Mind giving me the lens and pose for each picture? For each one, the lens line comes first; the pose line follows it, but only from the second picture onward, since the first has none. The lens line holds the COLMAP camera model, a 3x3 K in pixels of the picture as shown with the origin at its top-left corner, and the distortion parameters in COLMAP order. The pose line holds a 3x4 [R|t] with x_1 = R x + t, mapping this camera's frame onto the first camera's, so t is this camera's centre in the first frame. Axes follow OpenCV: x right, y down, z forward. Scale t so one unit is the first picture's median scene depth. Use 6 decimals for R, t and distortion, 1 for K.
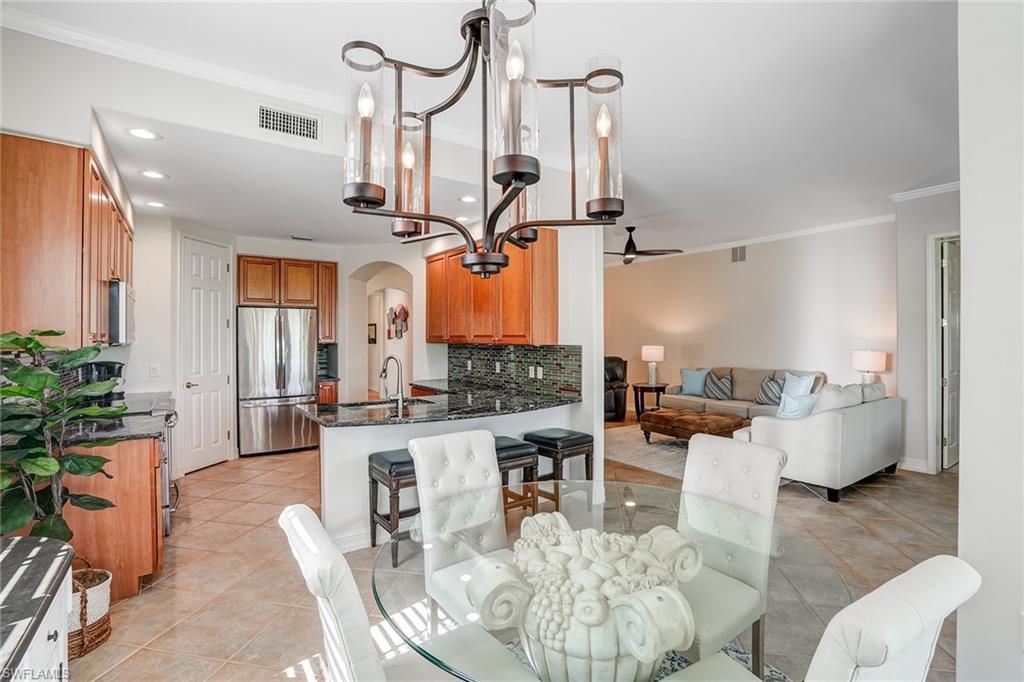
lens RADIAL K [[477.7, 0, 513.0], [0, 477.7, 336.2], [0, 0, 1]] dist [-0.062266, 0.020297]
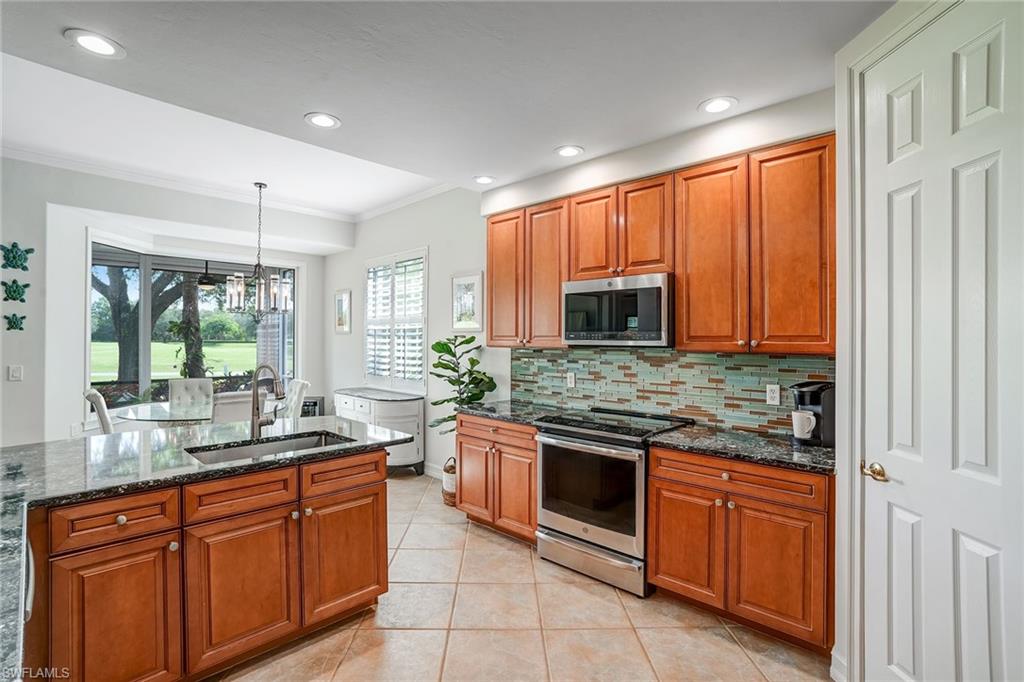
lens RADIAL K [[477.7, 0, 506.4], [0, 477.7, 344.3], [0, 0, 1]] dist [-0.062266, 0.020297]
pose [[-0.984795, 0.000563, -0.173719, -0.306903], [-0.000289, 0.999988, 0.004880, 0.005033], [0.173720, 0.004856, -0.984783, 1.127017]]
